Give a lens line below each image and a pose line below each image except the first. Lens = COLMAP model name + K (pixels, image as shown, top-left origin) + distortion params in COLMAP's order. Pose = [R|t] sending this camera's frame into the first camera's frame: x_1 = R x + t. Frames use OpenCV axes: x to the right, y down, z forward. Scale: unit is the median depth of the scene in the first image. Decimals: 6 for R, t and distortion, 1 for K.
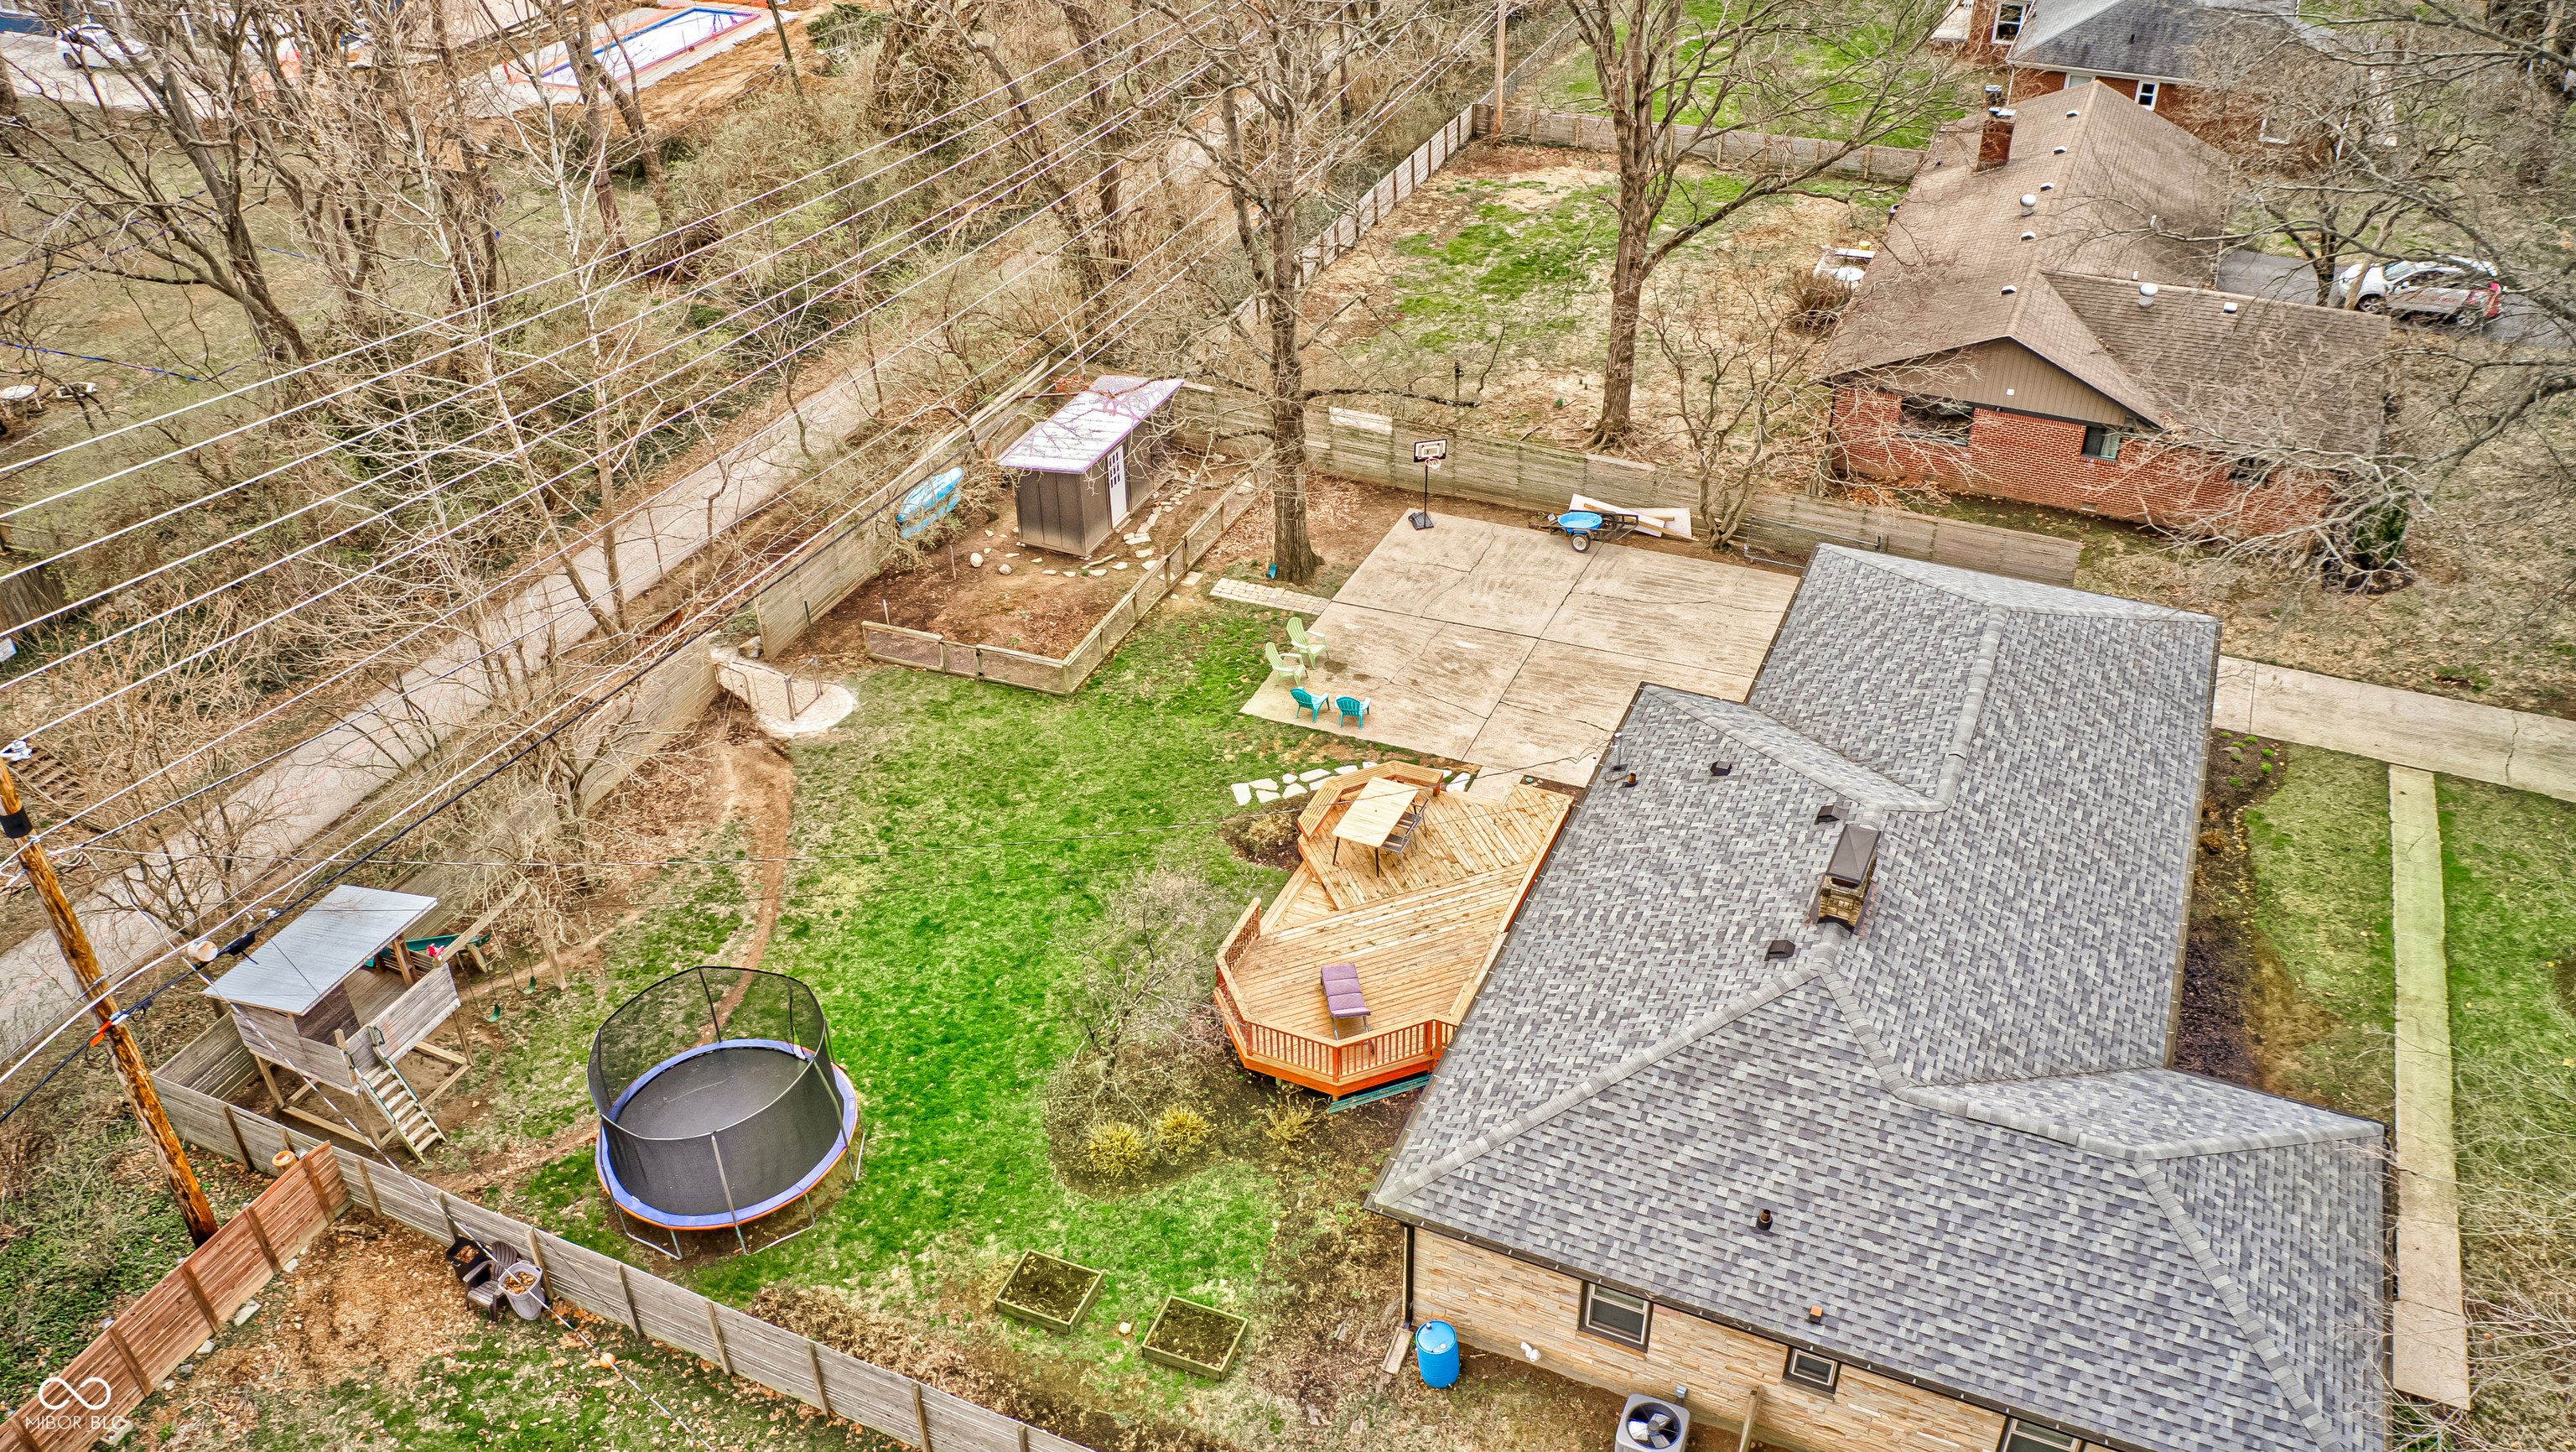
lens RADIAL K [[1991.2, 0, 1288.0], [0, 1991.2, 726.0], [0, 0, 1]] dist [-0.033413, -0.007510]
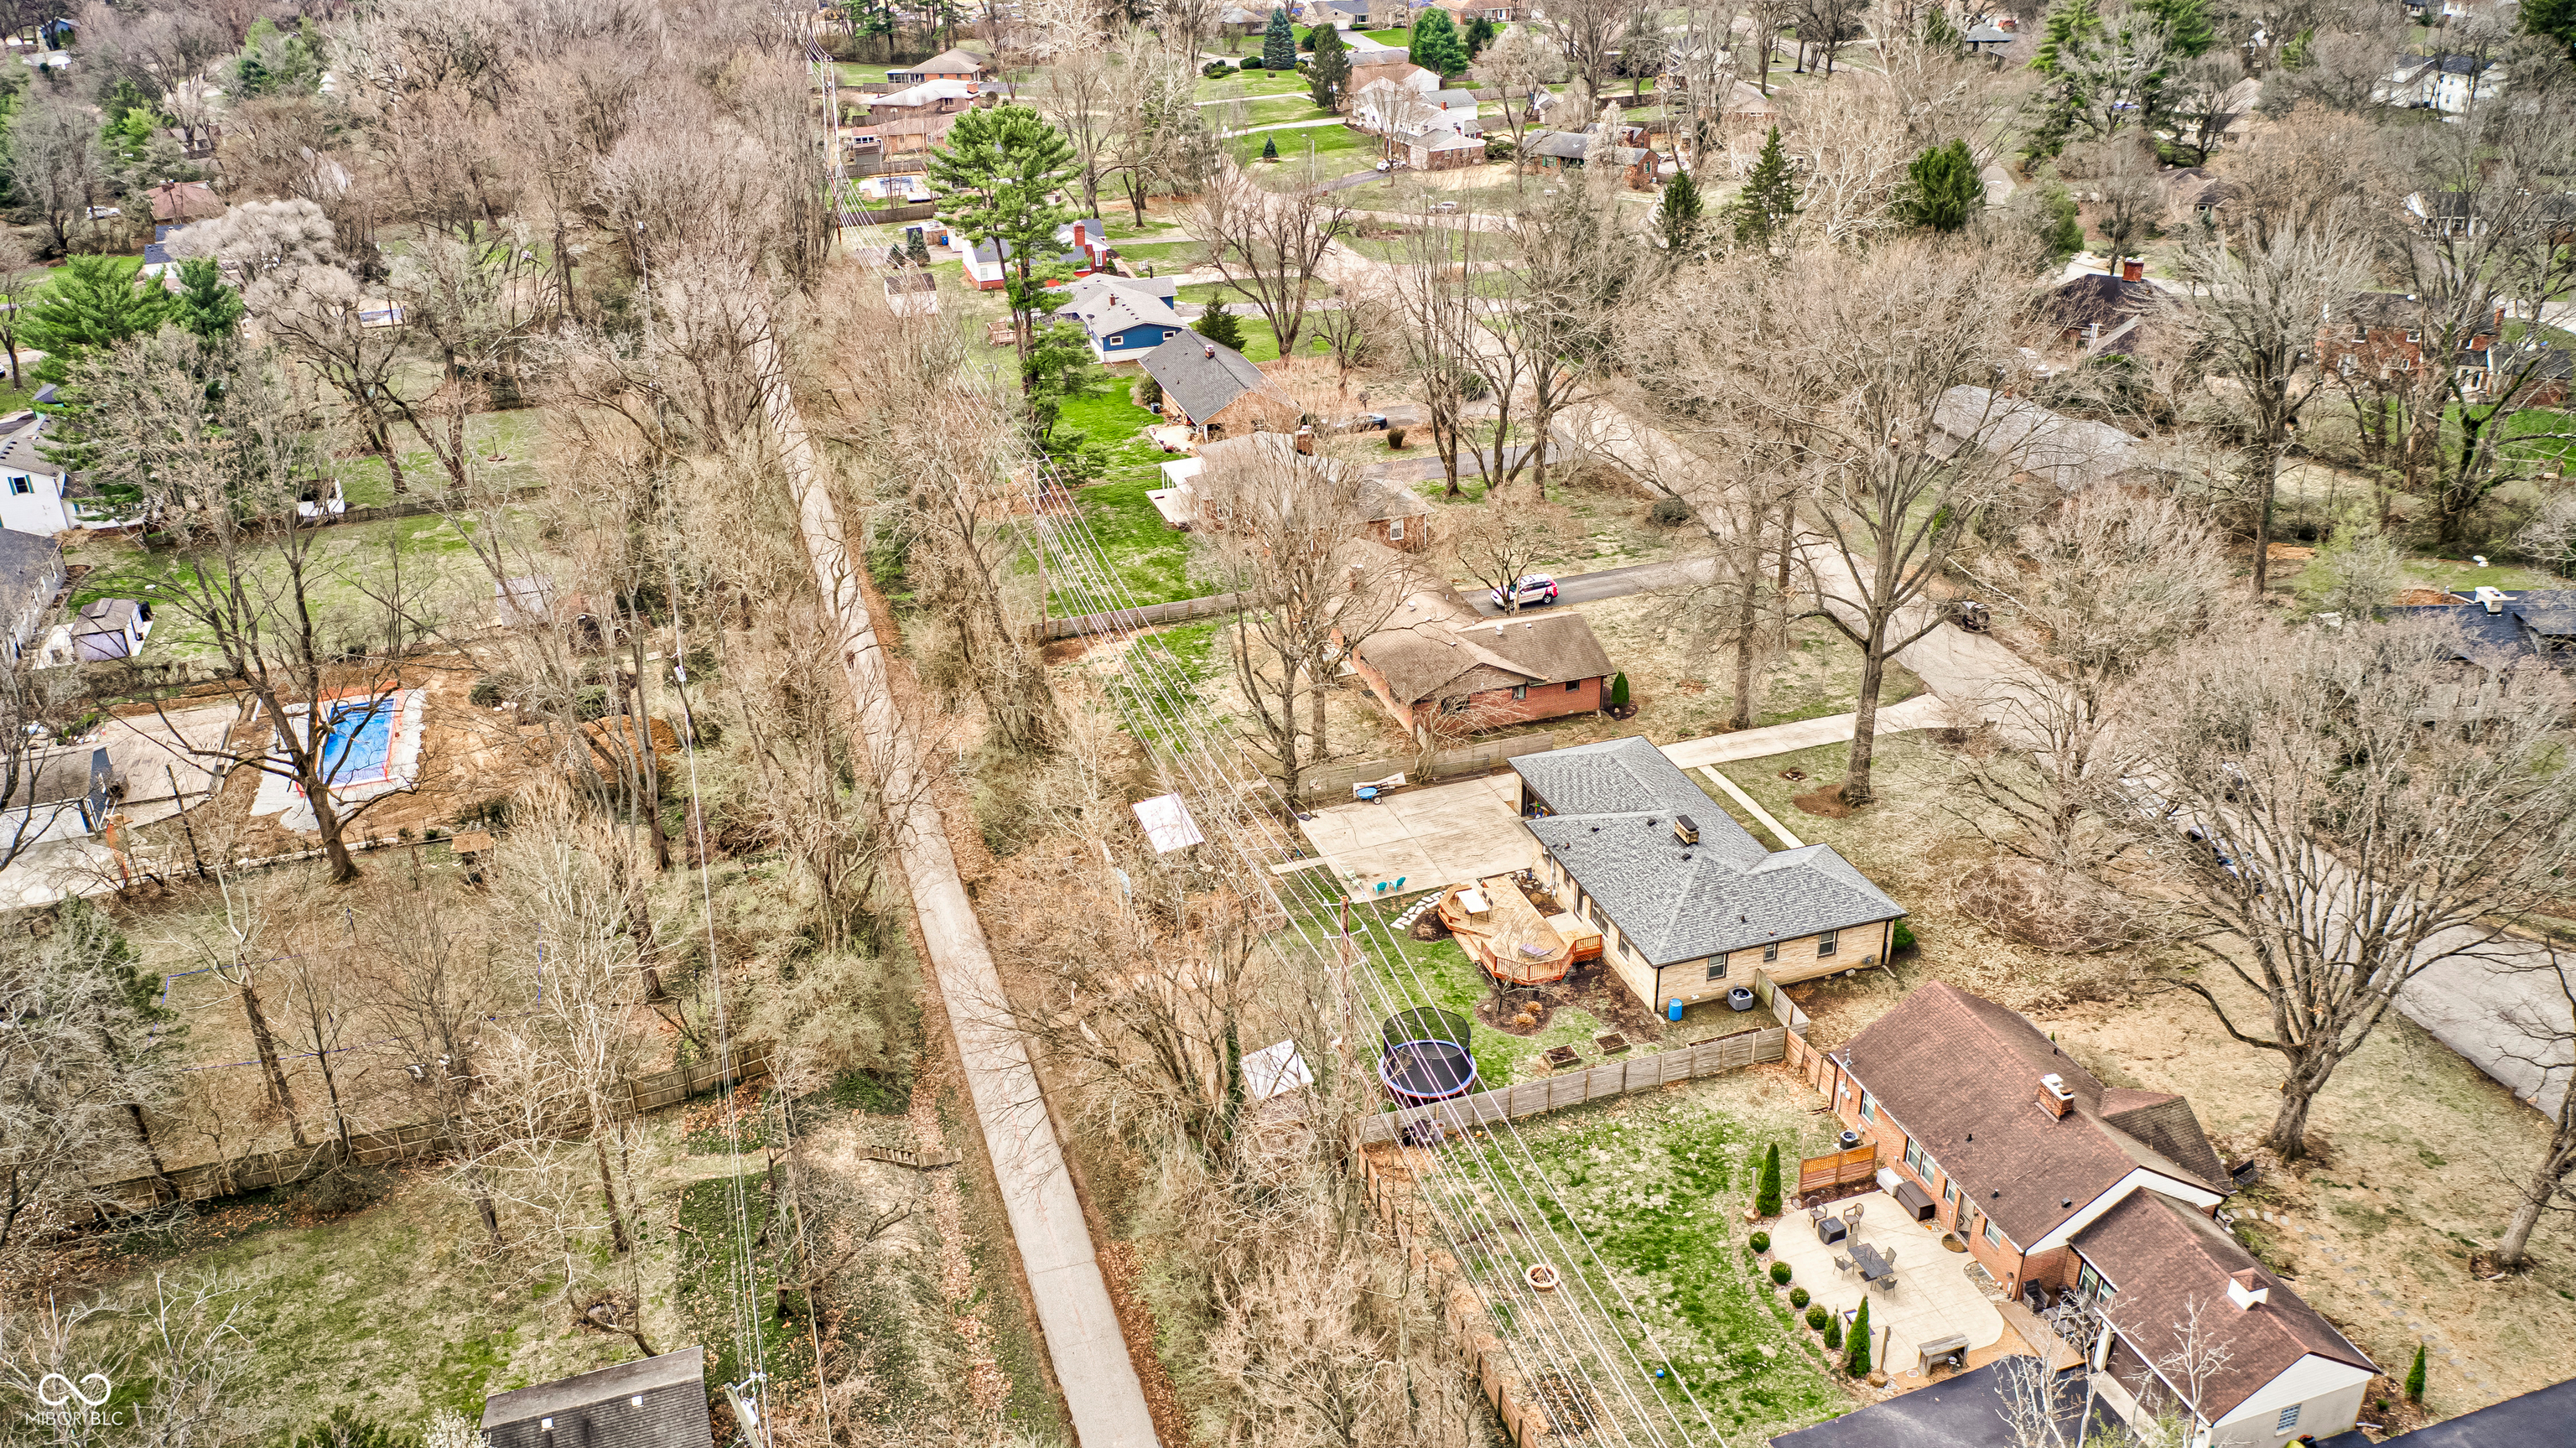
lens RADIAL K [[1990.8, 0, 1288.0], [0, 1990.8, 724.0], [0, 0, 1]] dist [-0.033413, -0.007510]
pose [[0.742067, -0.289370, 0.604650, -1.706595], [0.387991, 0.920983, -0.035409, -0.179283], [-0.546625, 0.260875, 0.795704, -1.009749]]
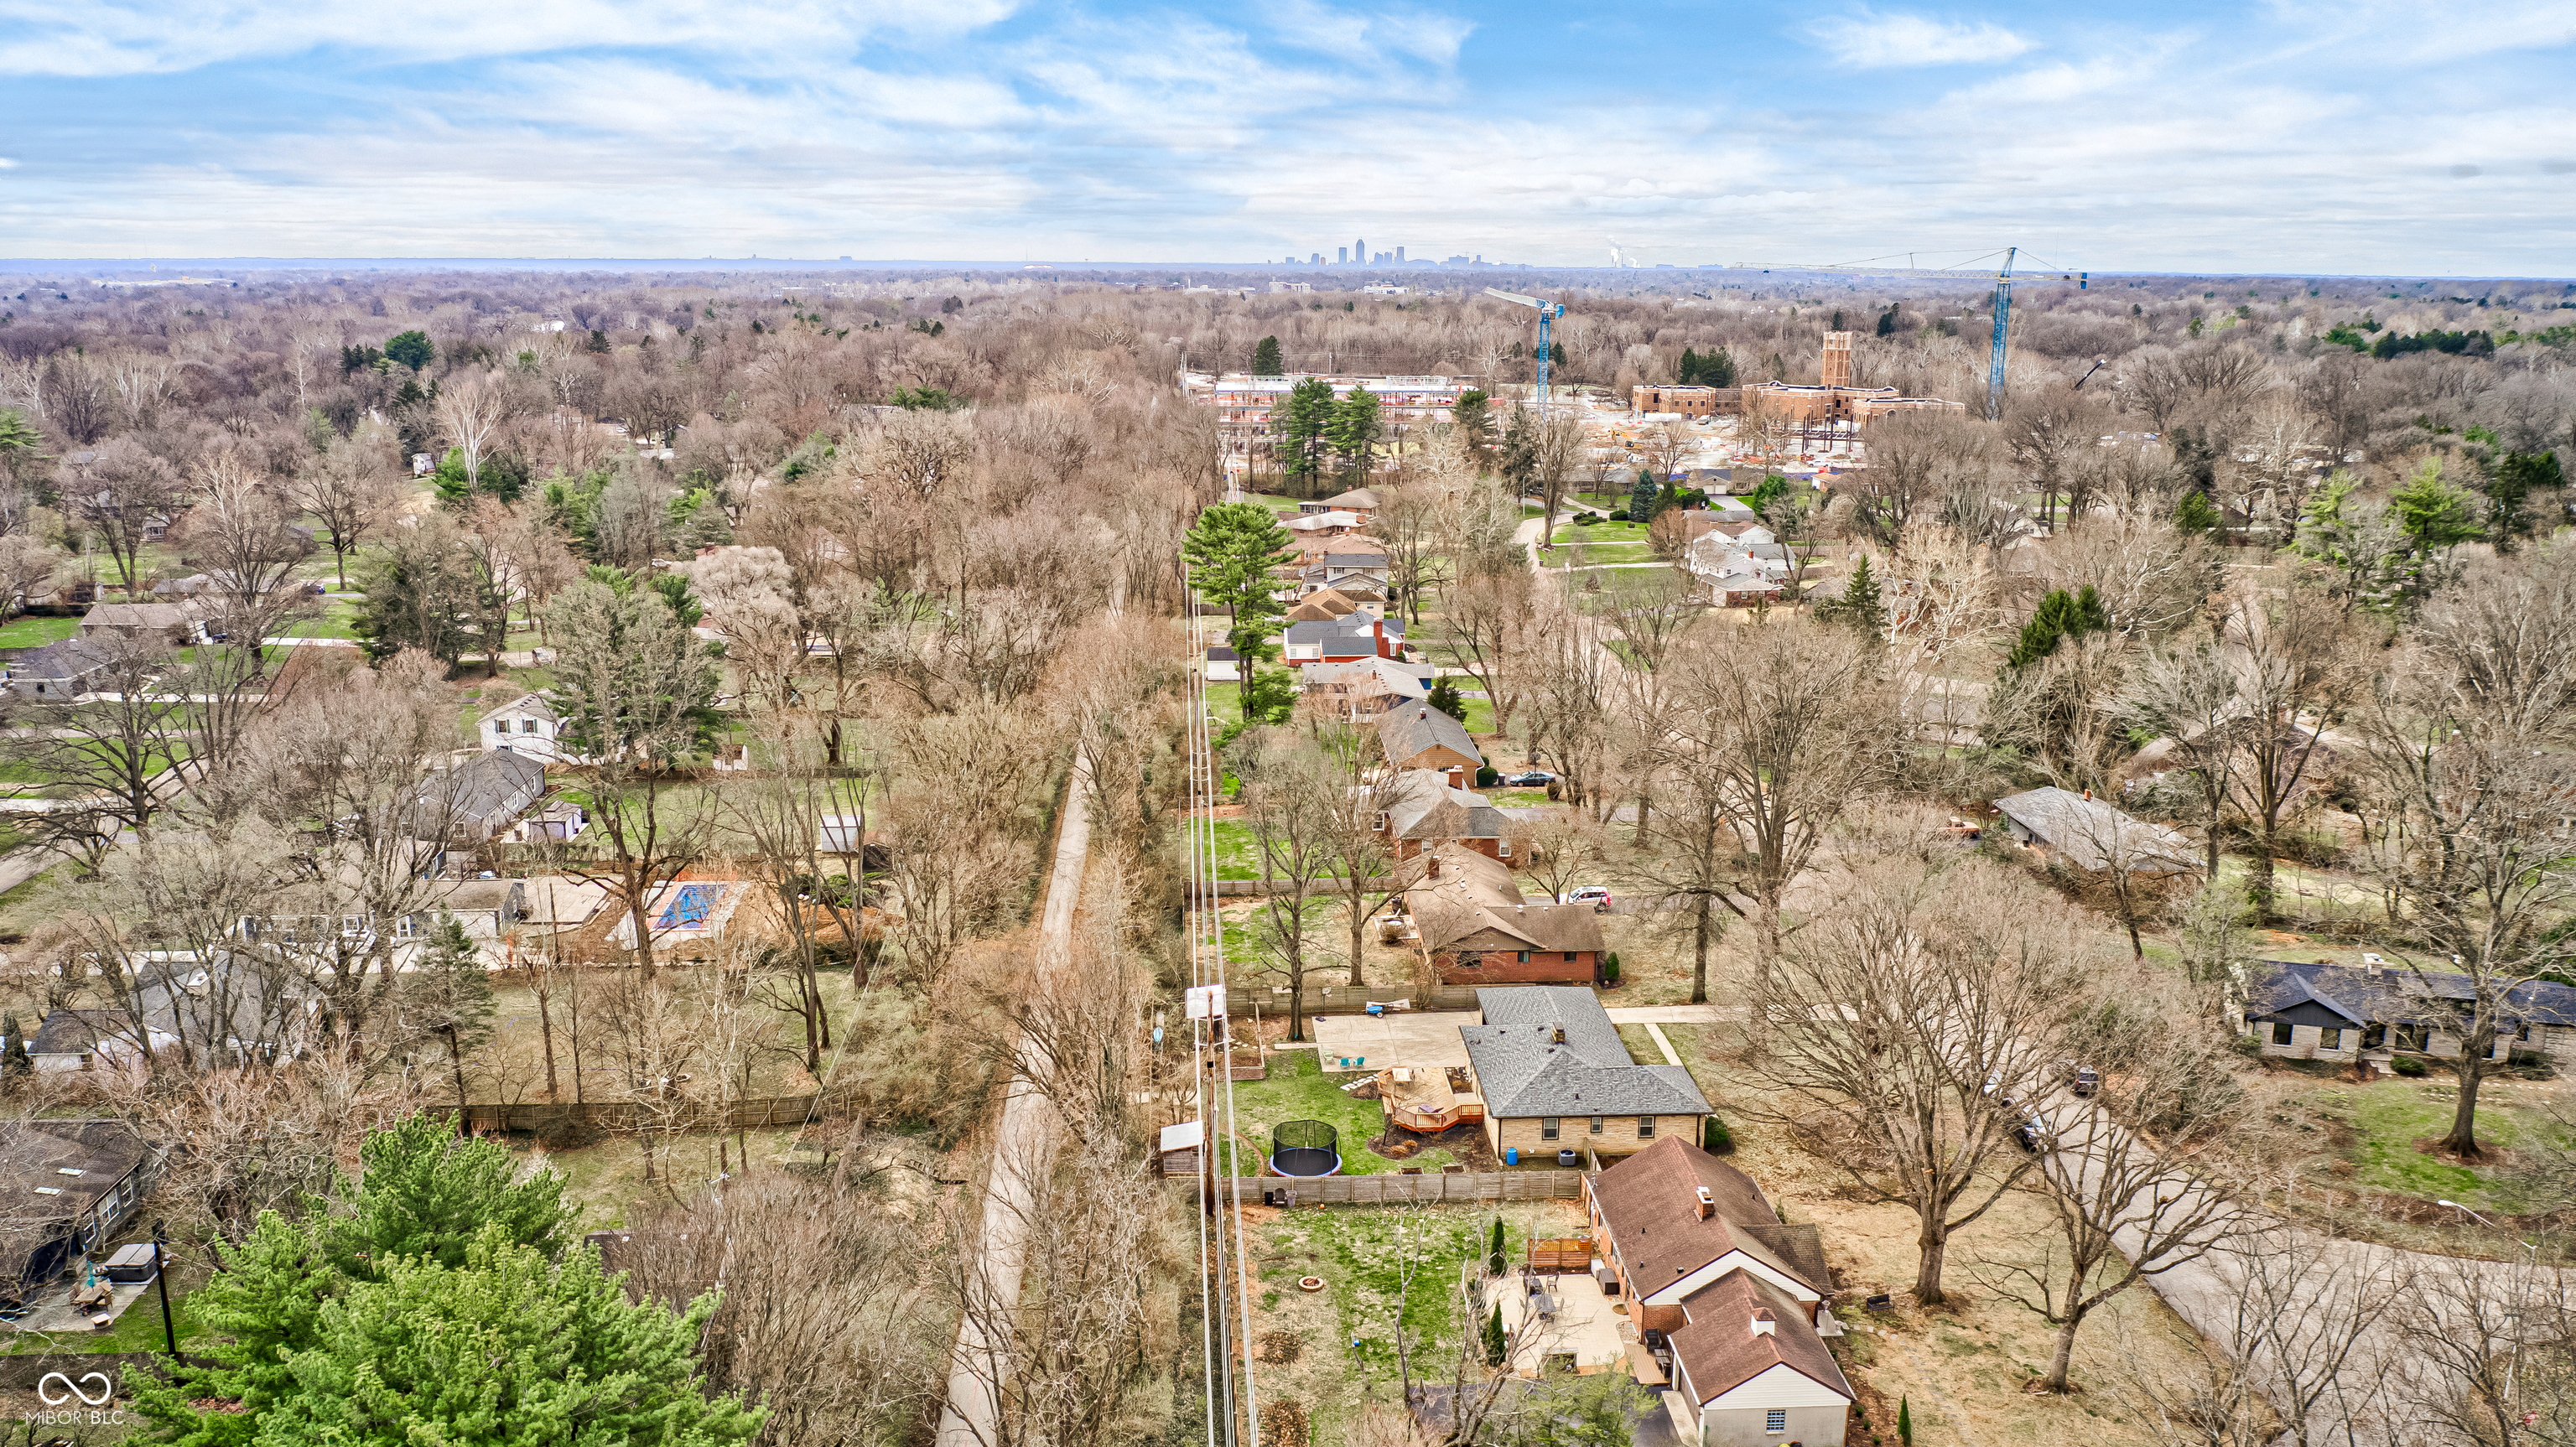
lens RADIAL K [[1990.6, 0, 1288.0], [0, 1990.6, 723.5], [0, 0, 1]] dist [-0.033413, -0.007510]
pose [[0.888415, -0.080040, 0.452008, -1.681138], [0.244190, 0.916204, -0.317713, 0.547210], [-0.388702, 0.392637, 0.833515, -2.047463]]
